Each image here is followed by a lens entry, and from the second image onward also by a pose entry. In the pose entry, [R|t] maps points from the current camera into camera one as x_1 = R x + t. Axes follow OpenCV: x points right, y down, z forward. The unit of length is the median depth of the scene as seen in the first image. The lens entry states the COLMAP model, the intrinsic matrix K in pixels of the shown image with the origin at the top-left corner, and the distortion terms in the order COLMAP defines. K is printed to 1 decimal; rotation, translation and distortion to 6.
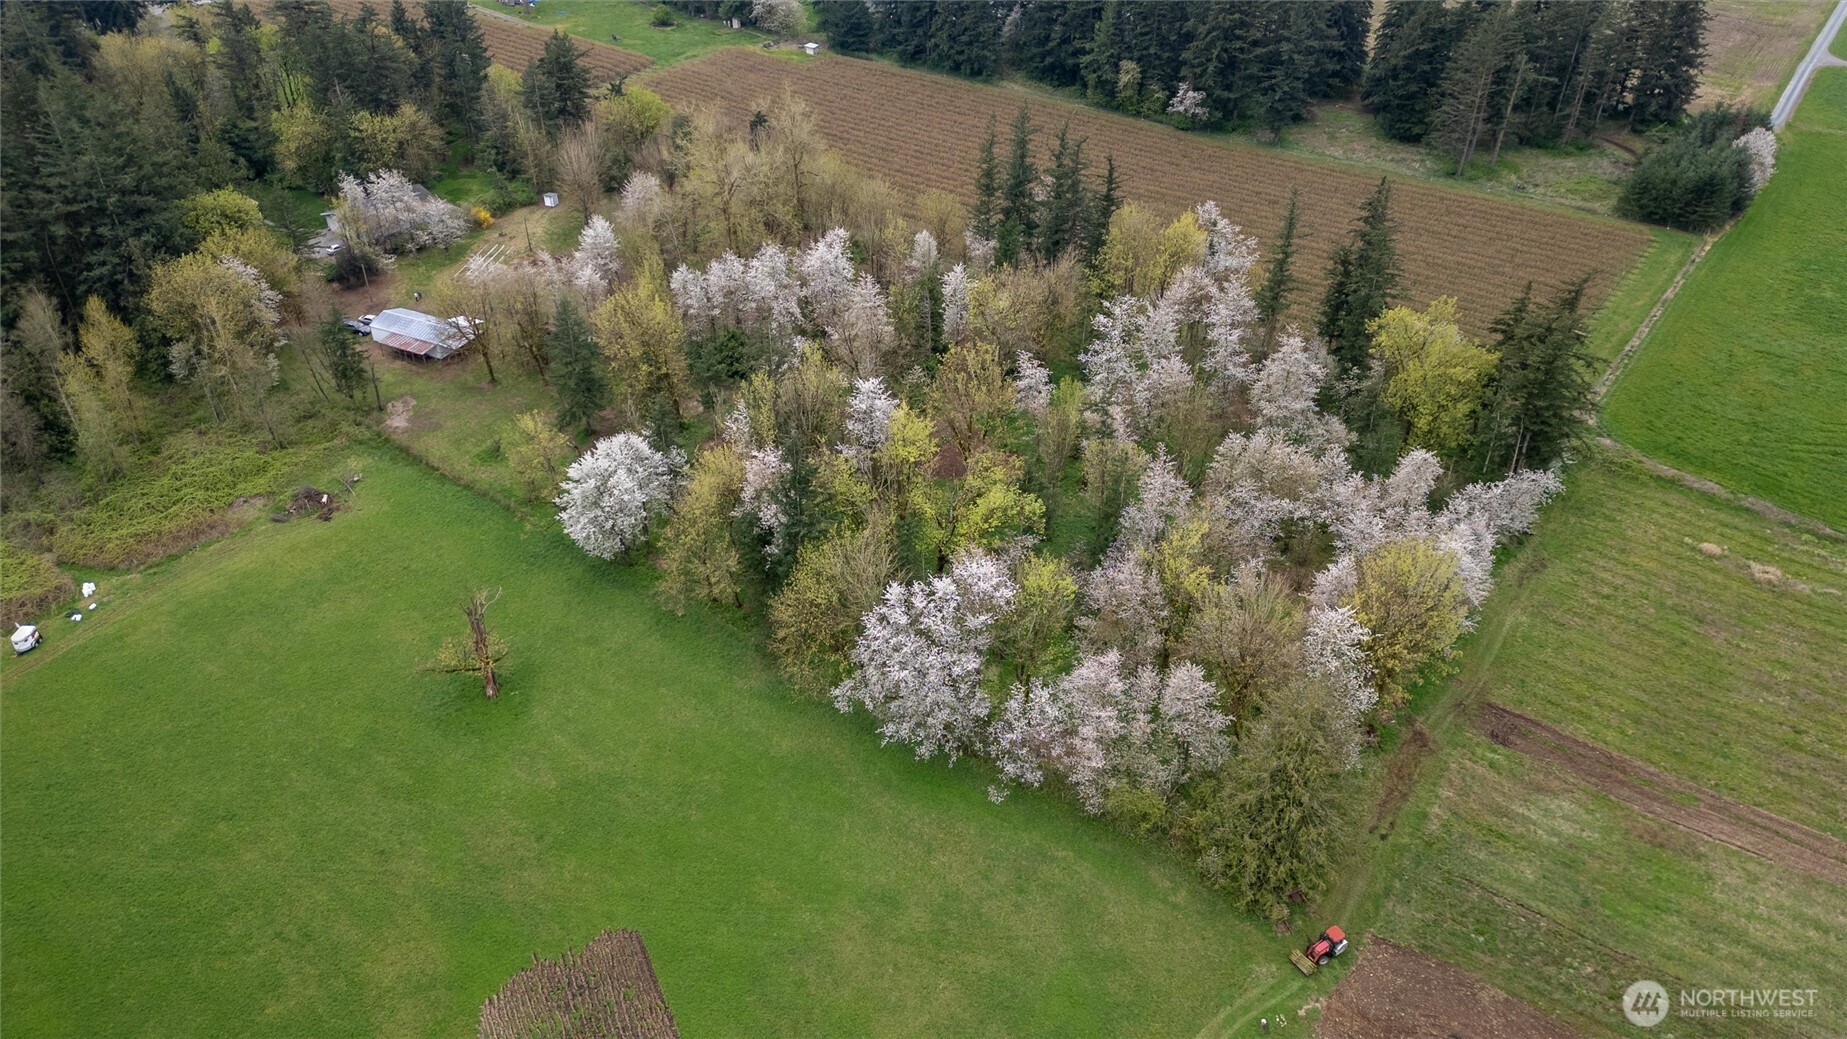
lens RADIAL K [[1291.7, 0, 923.5], [0, 1291.7, 519.5], [0, 0, 1]] dist [0.087670, -0.086358]
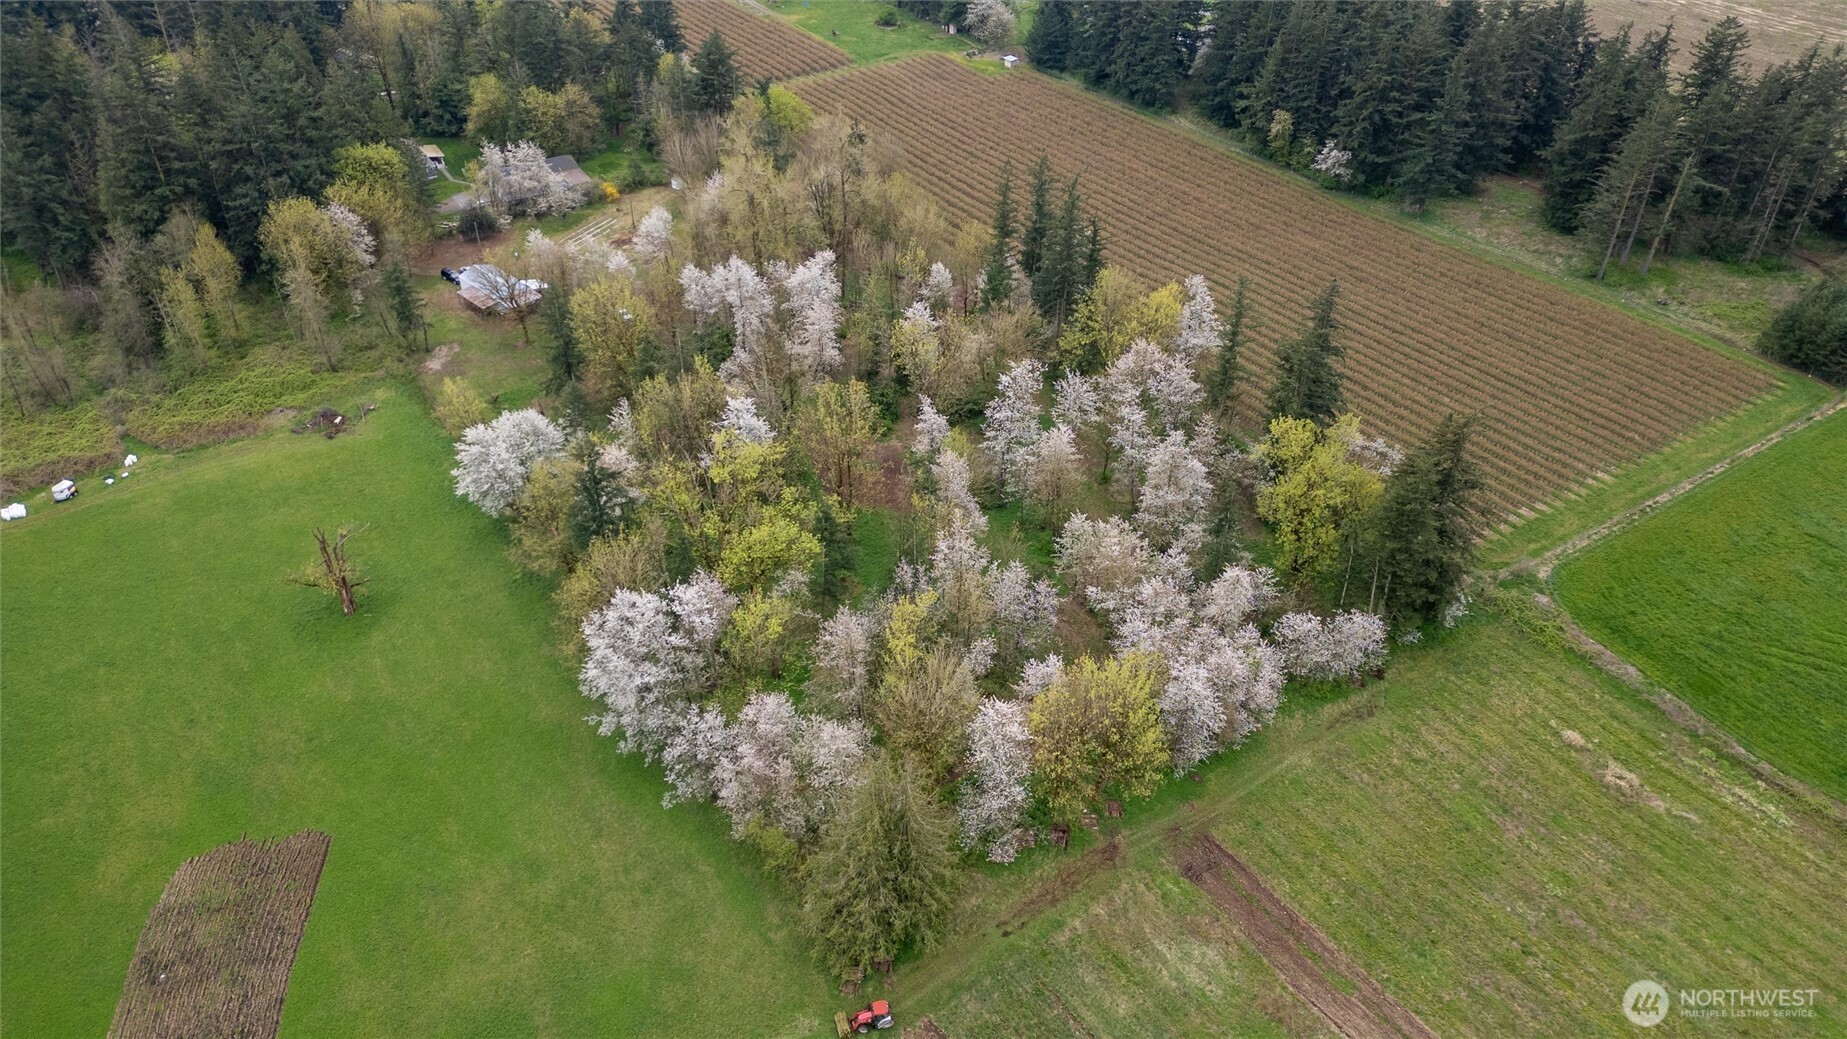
lens RADIAL K [[1291.7, 0, 923.5], [0, 1291.7, 519.5], [0, 0, 1]] dist [0.087670, -0.086358]
pose [[0.946100, 0.192469, -0.260483, 0.328058], [-0.188405, 0.981246, 0.040729, -0.067721], [0.263437, 0.010543, 0.964619, 0.003906]]
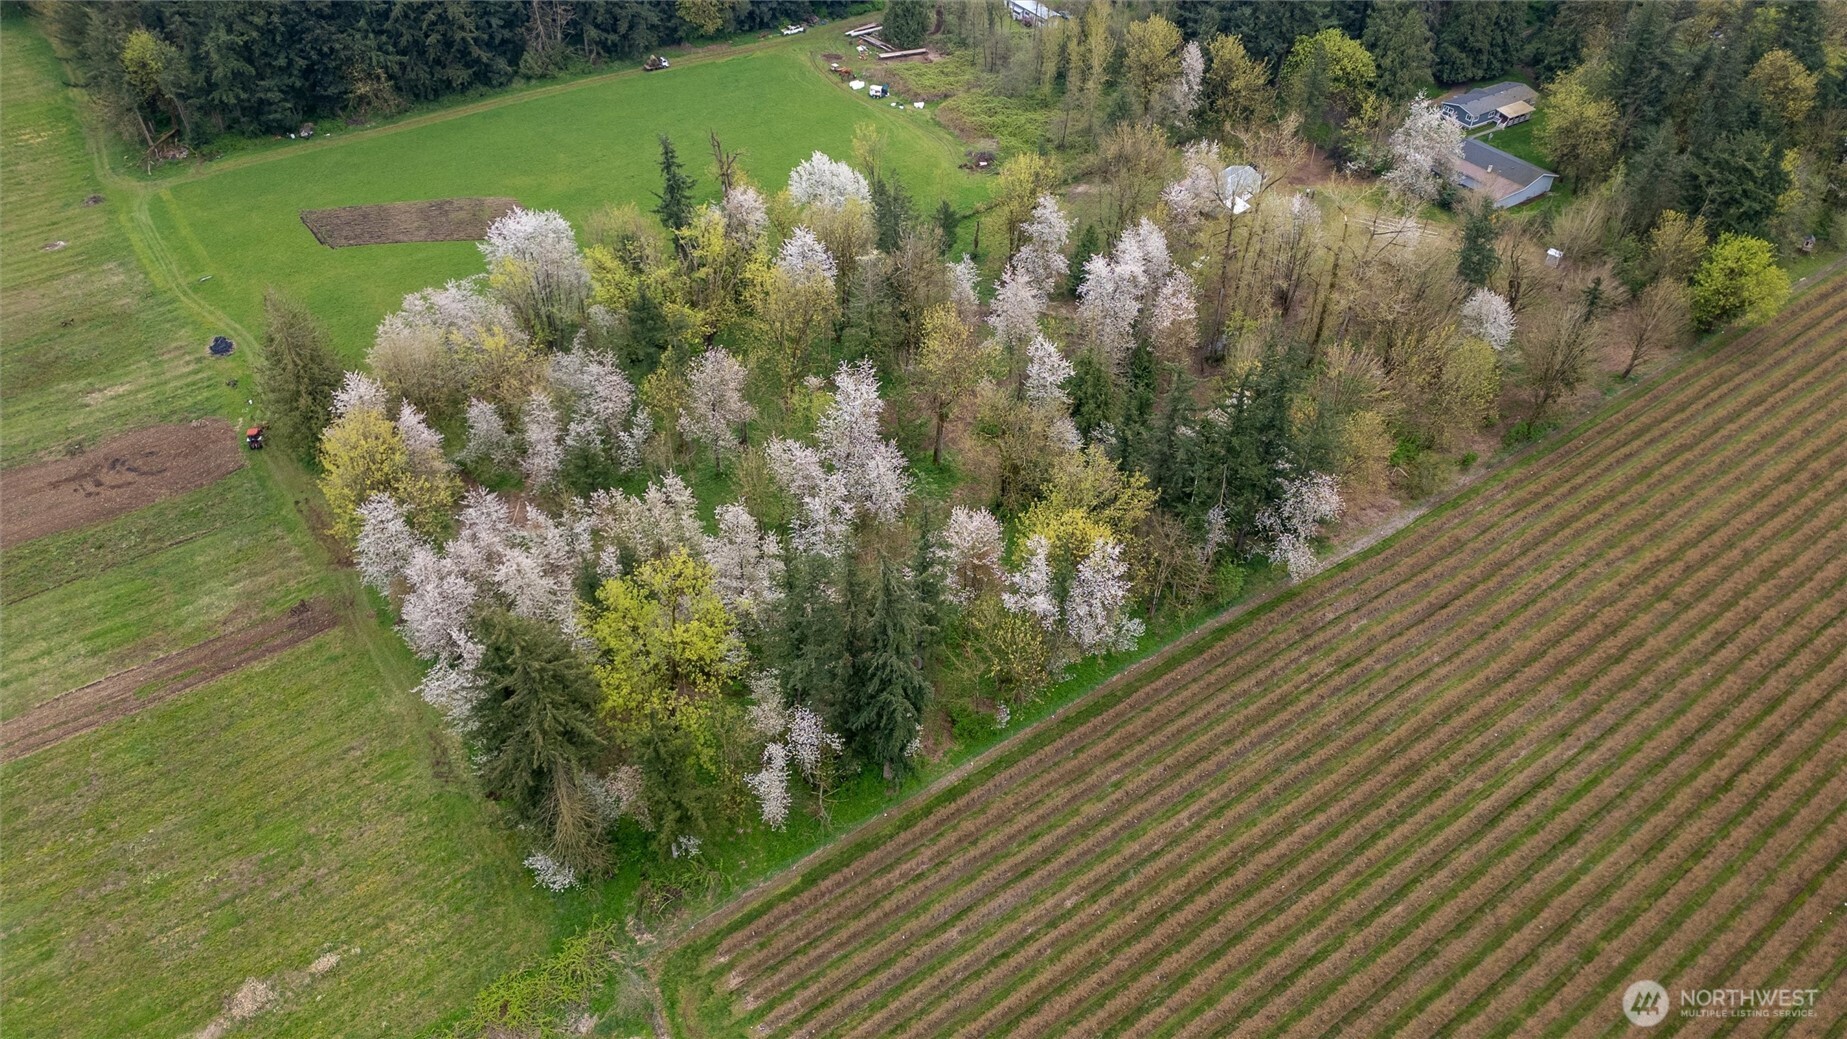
lens RADIAL K [[1291.7, 0, 923.5], [0, 1291.7, 519.5], [0, 0, 1]] dist [0.087670, -0.086358]
pose [[-0.322239, 0.613948, -0.720576, 0.746884], [-0.556595, 0.492836, 0.668815, -0.666300], [0.765744, 0.616588, 0.182910, 0.836990]]
